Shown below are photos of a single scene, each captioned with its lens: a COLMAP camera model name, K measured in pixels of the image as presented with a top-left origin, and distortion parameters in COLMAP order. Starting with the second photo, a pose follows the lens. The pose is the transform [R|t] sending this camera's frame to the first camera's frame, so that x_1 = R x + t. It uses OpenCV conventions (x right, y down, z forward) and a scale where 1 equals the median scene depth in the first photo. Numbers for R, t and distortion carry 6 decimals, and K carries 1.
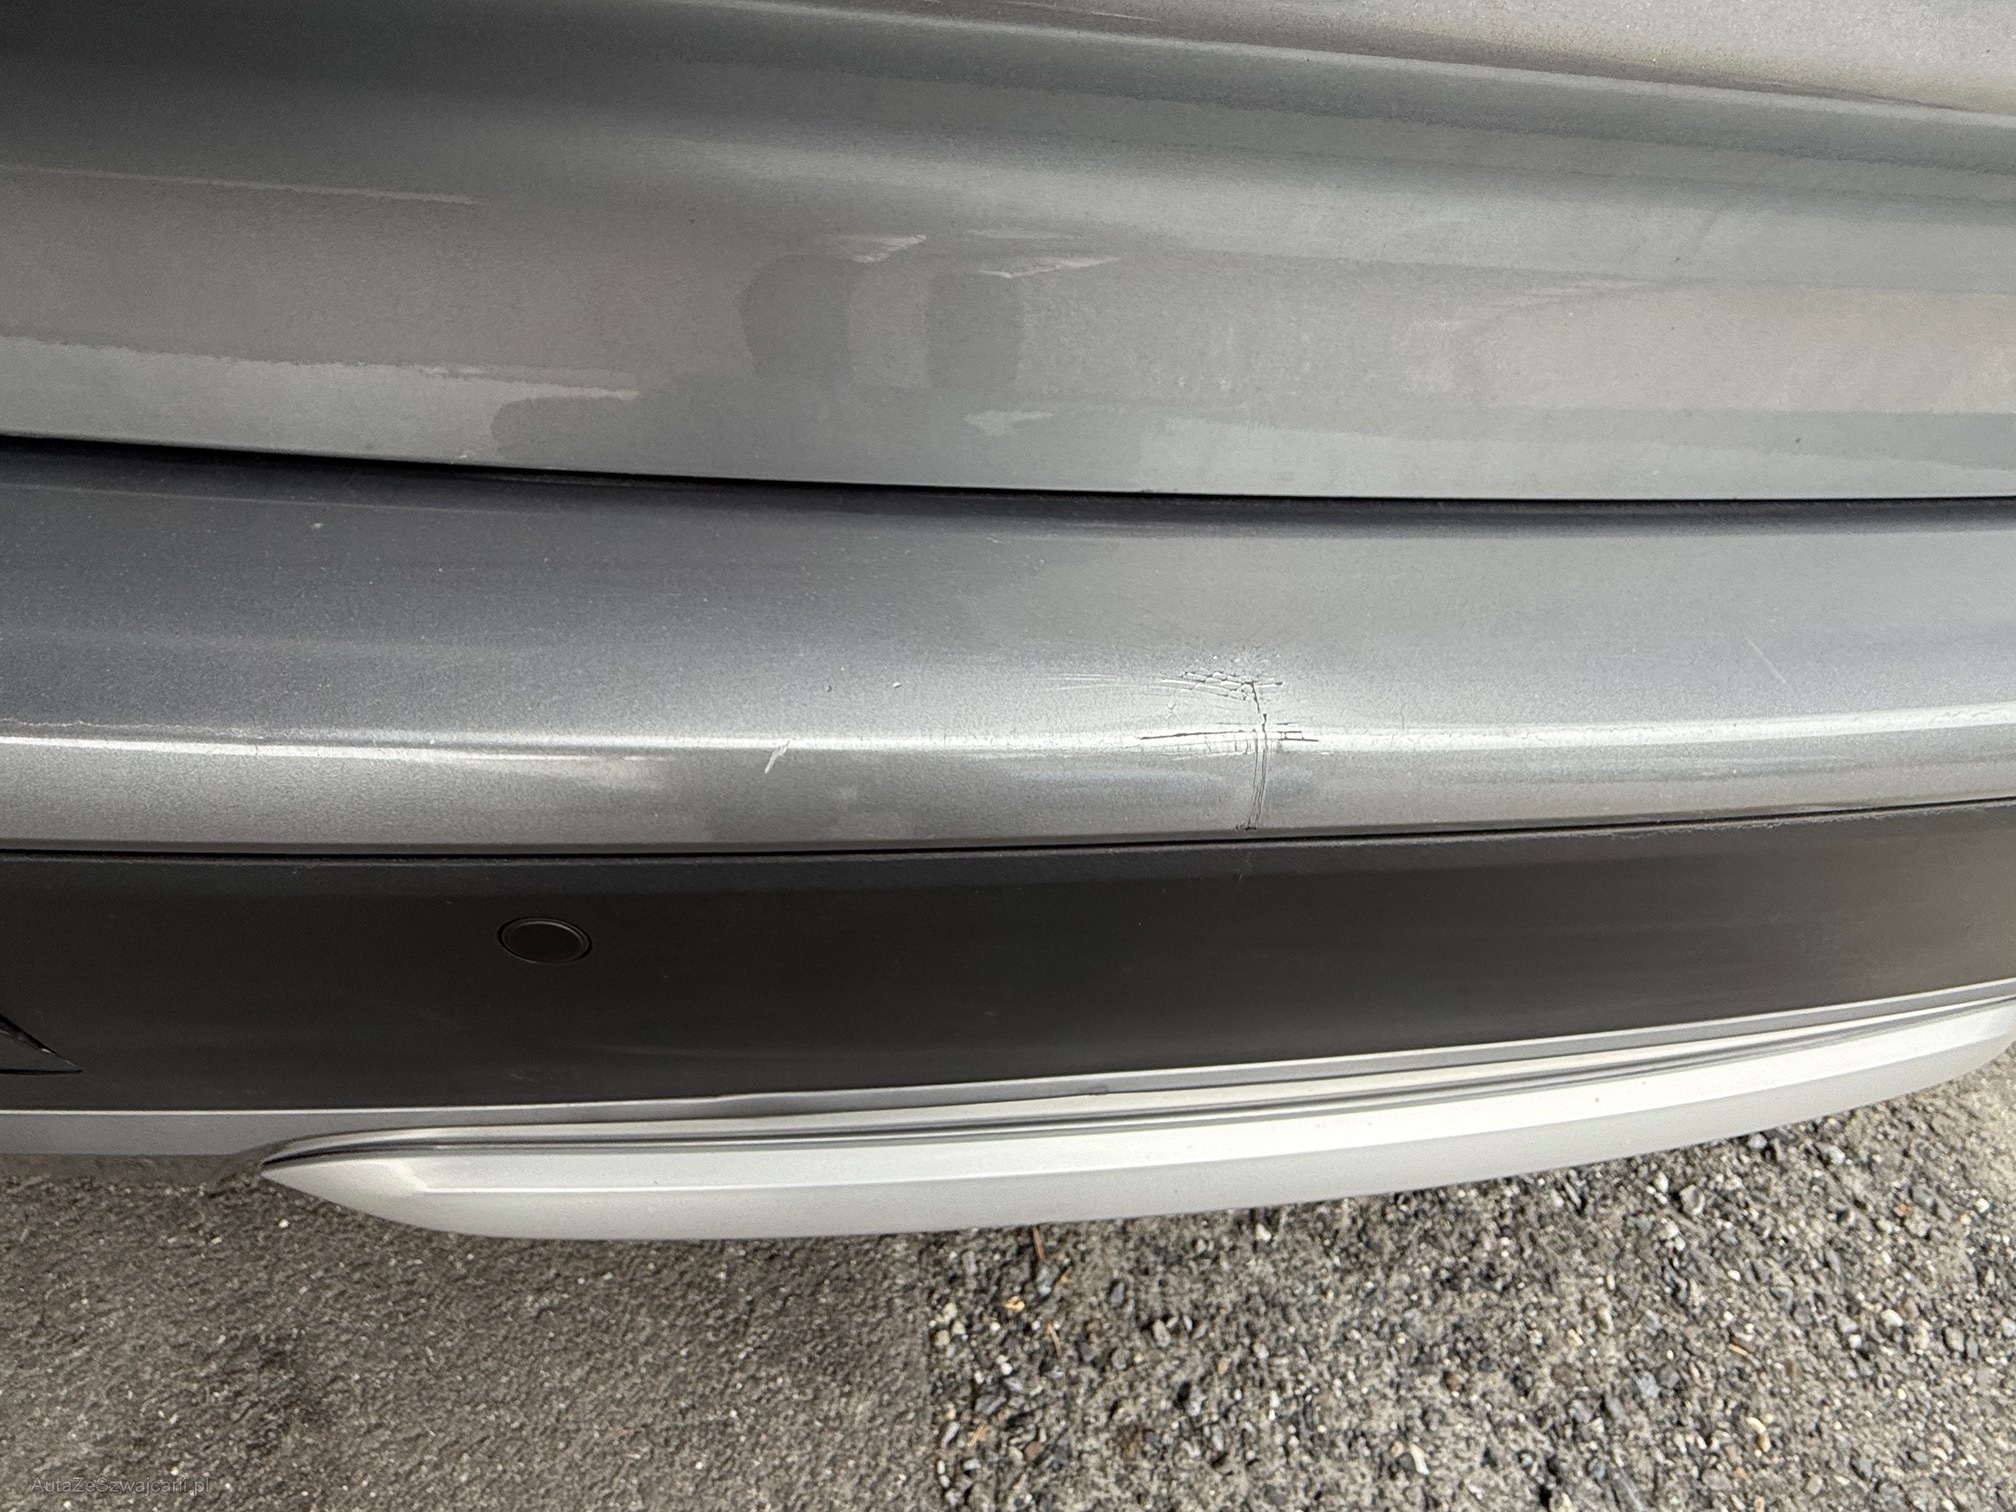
lens RADIAL K [[1039.0, 0, 1011.0], [0, 1039.0, 752.9], [0, 0, 1]] dist [-0.000242, -0.000764]
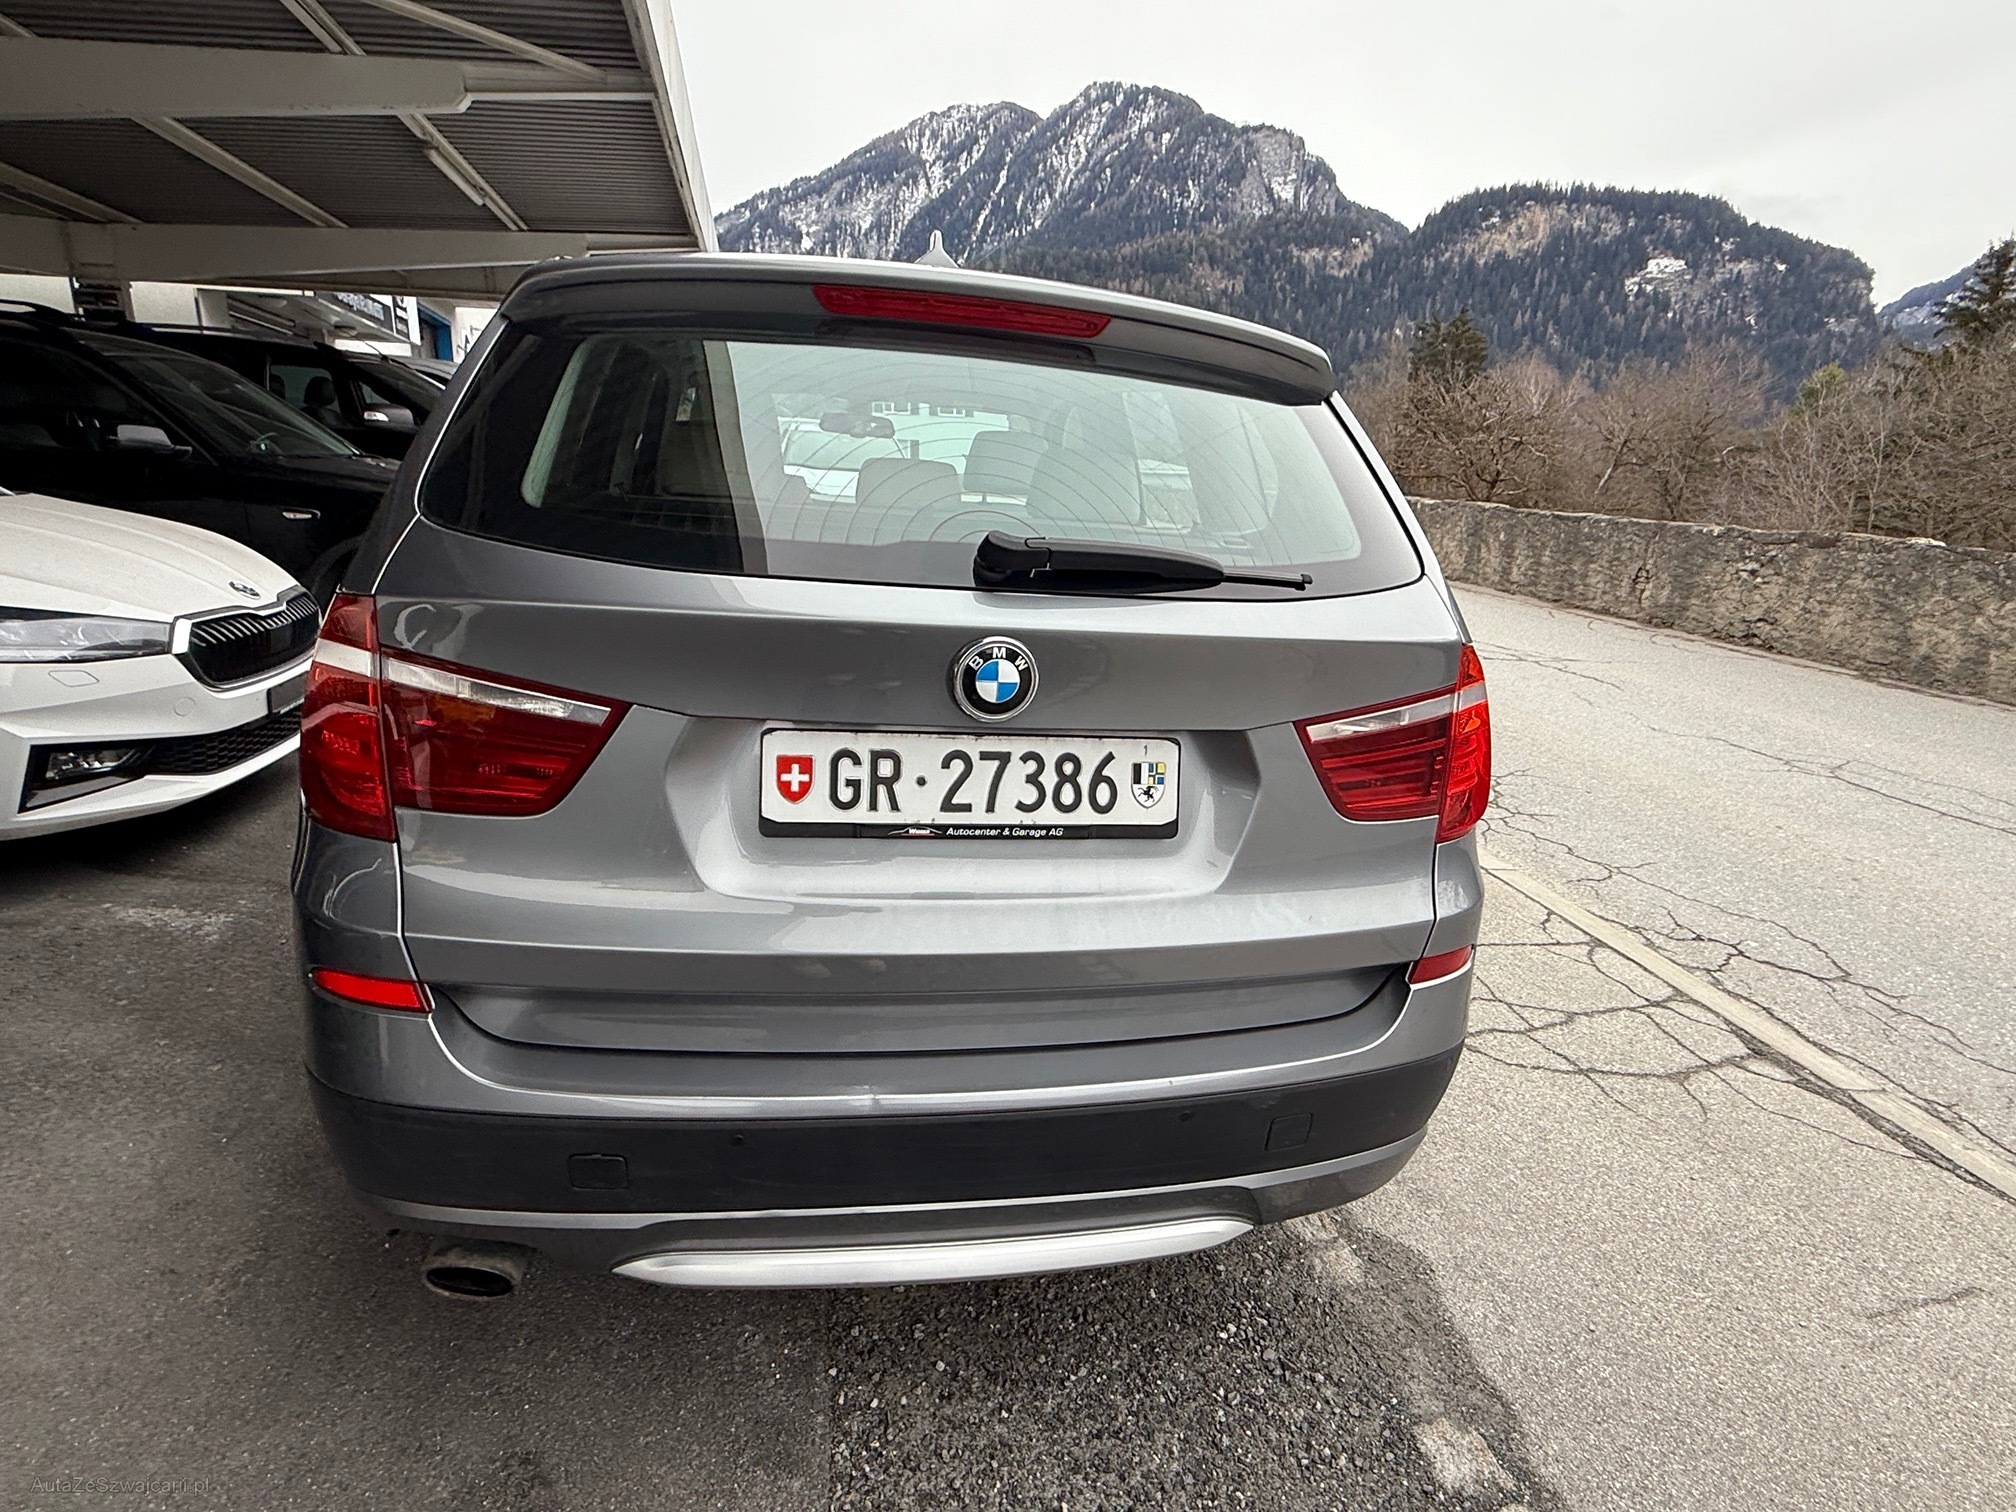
lens RADIAL K [[1039.0, 0, 1004.3], [0, 1039.0, 772.9], [0, 0, 1]] dist [-0.000242, -0.000764]
pose [[0.999368, -0.035190, 0.005047, 0.294422], [0.033514, 0.885240, -0.463925, 0.319448], [0.011858, 0.463801, 0.885860, -1.419893]]
